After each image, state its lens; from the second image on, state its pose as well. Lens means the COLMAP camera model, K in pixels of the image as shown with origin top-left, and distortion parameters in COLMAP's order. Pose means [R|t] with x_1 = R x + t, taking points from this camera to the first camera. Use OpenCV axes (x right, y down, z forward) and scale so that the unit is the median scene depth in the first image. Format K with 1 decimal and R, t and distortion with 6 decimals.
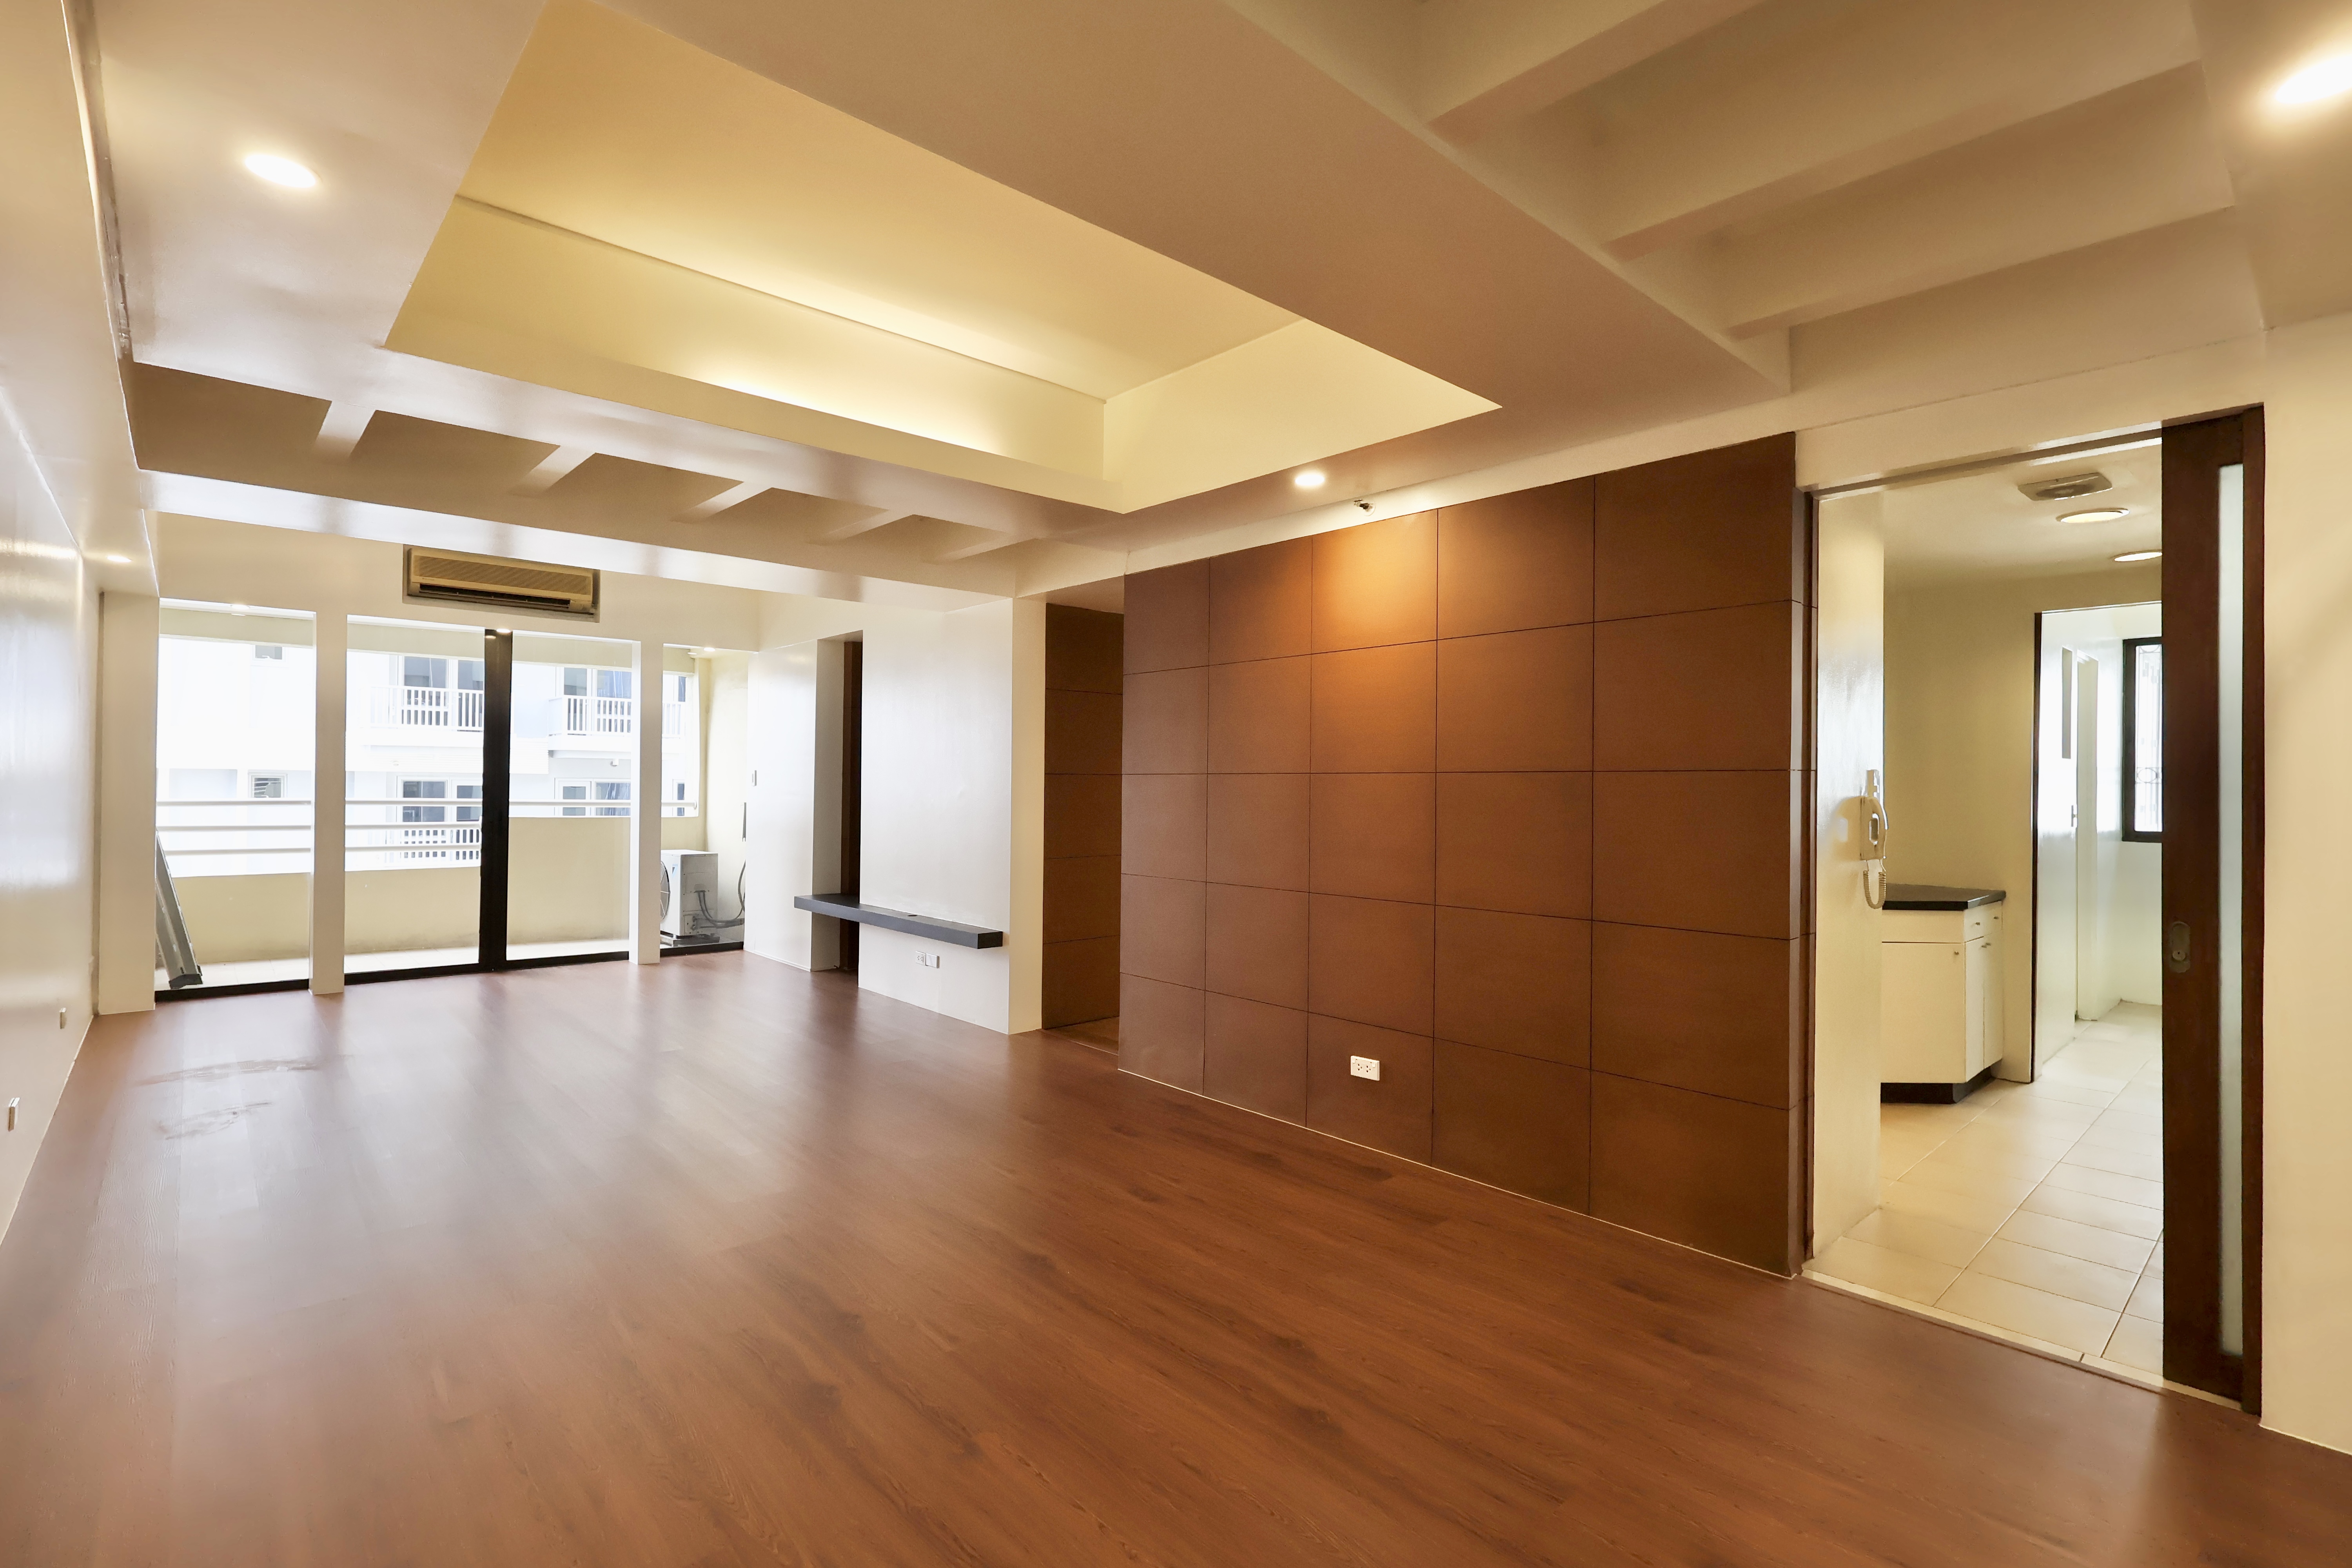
lens RADIAL K [[1096.2, 0, 1182.7], [0, 1096.2, 779.0], [0, 0, 1]] dist [-0.004461, 0.001379]
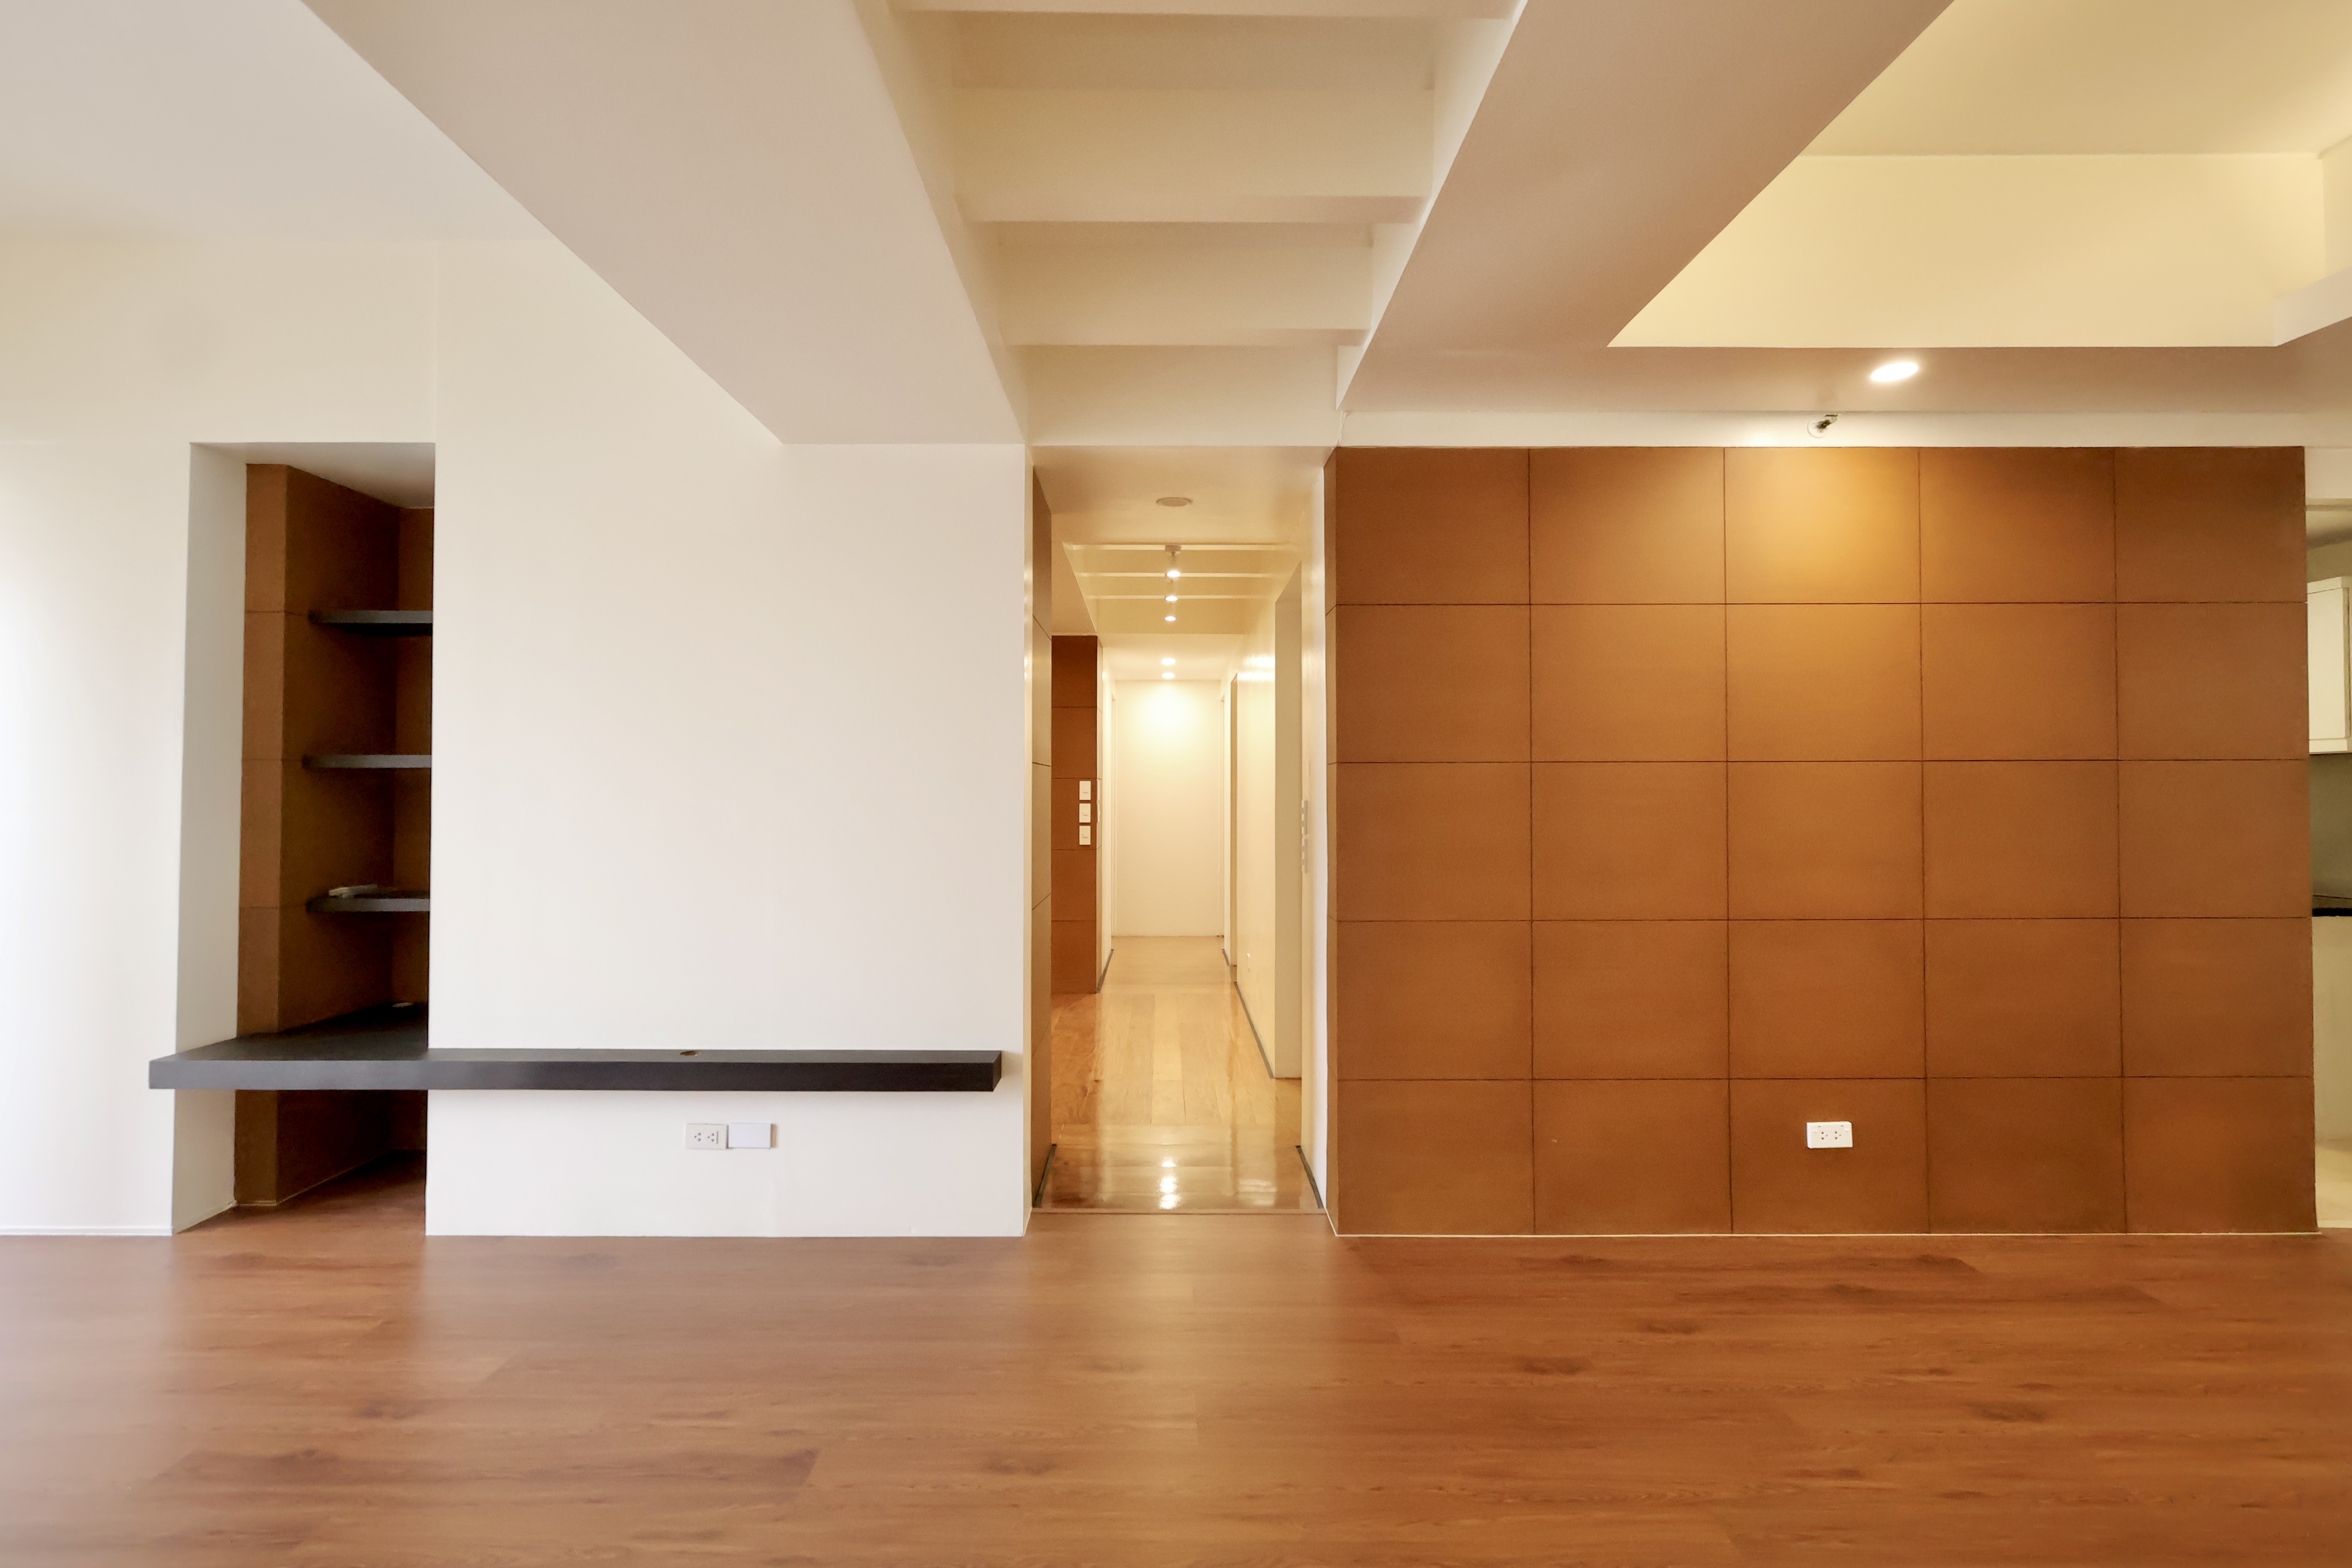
lens RADIAL K [[1096.2, 0, 1164.0], [0, 1096.2, 782.0], [0, 0, 1]] dist [-0.004461, 0.001379]
pose [[0.670148, -0.002288, 0.742224, -1.296956], [0.001026, 0.999997, 0.002157, 0.012517], [-0.742227, -0.000684, 0.670148, 1.449225]]
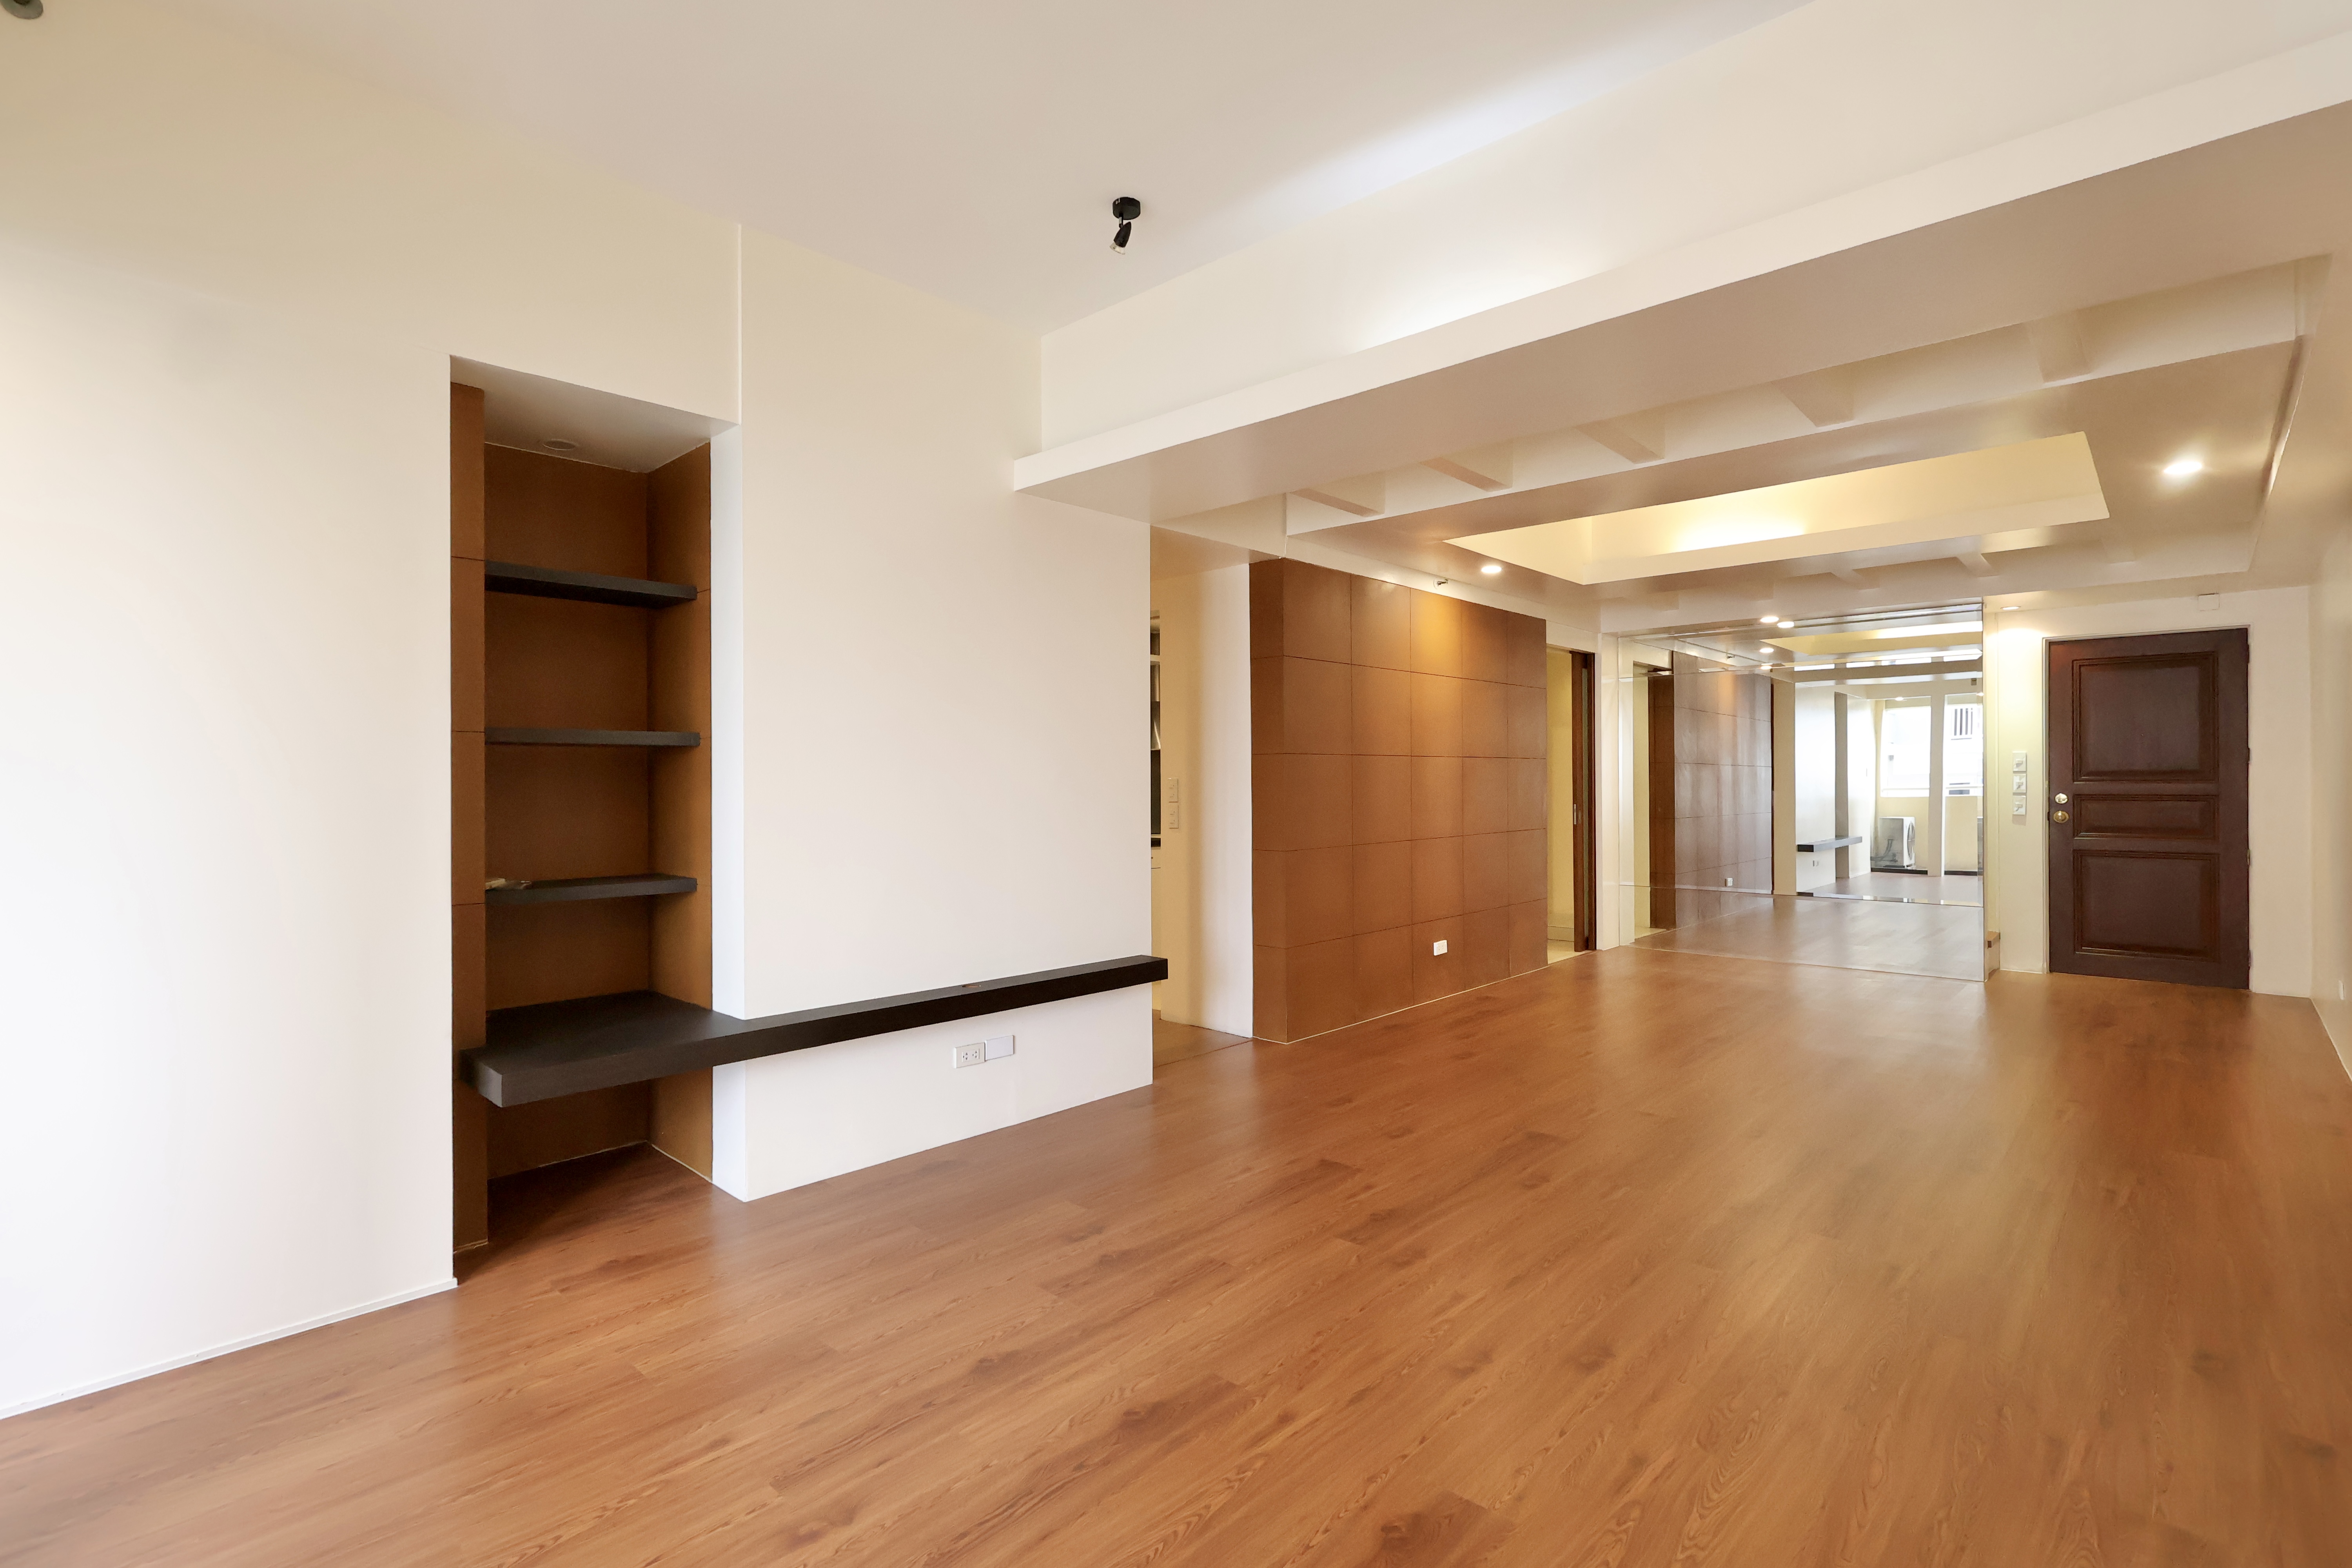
lens RADIAL K [[1096.2, 0, 1169.5], [0, 1096.2, 781.7], [0, 0, 1]] dist [-0.004461, 0.001379]
pose [[-0.078565, -0.013601, 0.996816, -2.346376], [-0.005649, 0.999897, 0.013197, 0.020367], [-0.996893, -0.004594, -0.078634, 2.632469]]
